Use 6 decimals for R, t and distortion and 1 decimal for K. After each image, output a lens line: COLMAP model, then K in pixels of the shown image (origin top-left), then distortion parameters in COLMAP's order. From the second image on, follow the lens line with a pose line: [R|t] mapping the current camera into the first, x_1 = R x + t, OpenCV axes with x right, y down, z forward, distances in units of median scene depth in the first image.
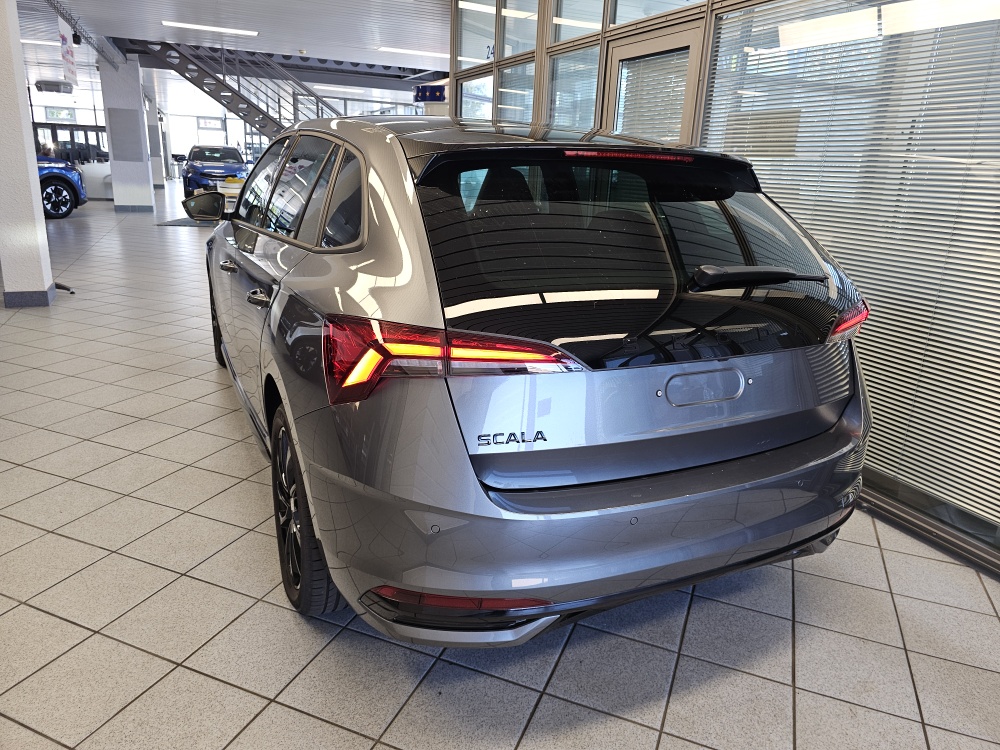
lens RADIAL K [[678.0, 0, 492.5], [0, 678.0, 375.4], [0, 0, 1]] dist [0.066198, -0.082094]
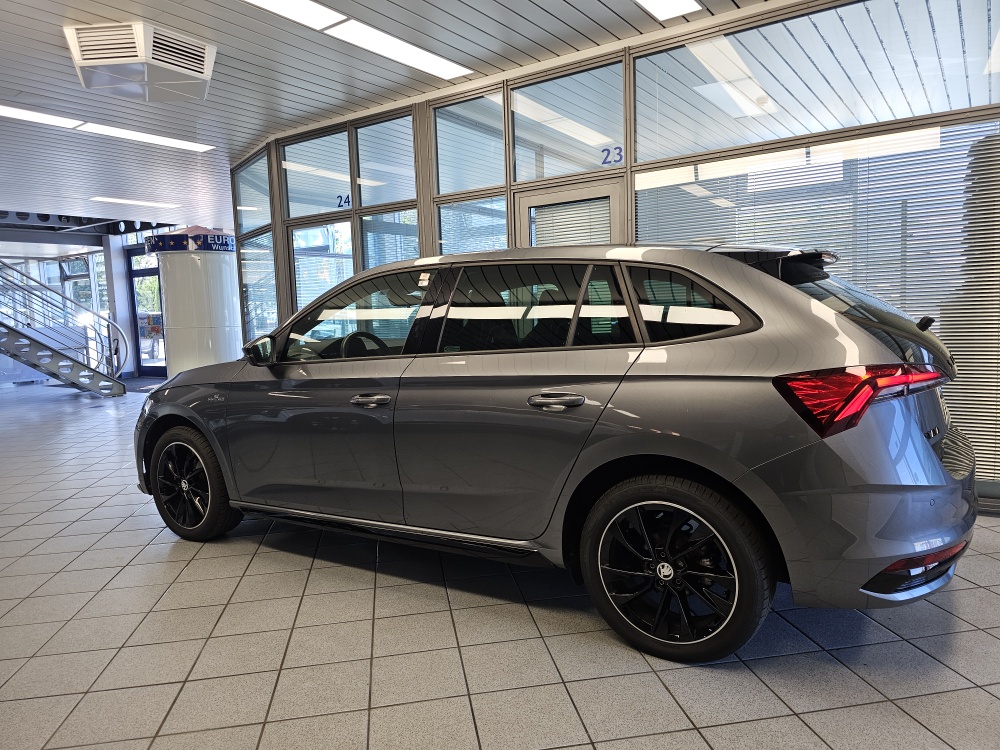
lens RADIAL K [[690.2, 0, 500.7], [0, 690.2, 357.8], [0, 0, 1]] dist [0.030820, -0.000556]
pose [[0.846739, -0.120830, 0.518105, -0.532570], [0.231985, 0.960260, -0.155186, -0.015513], [-0.478765, 0.251595, 0.841121, 0.038854]]
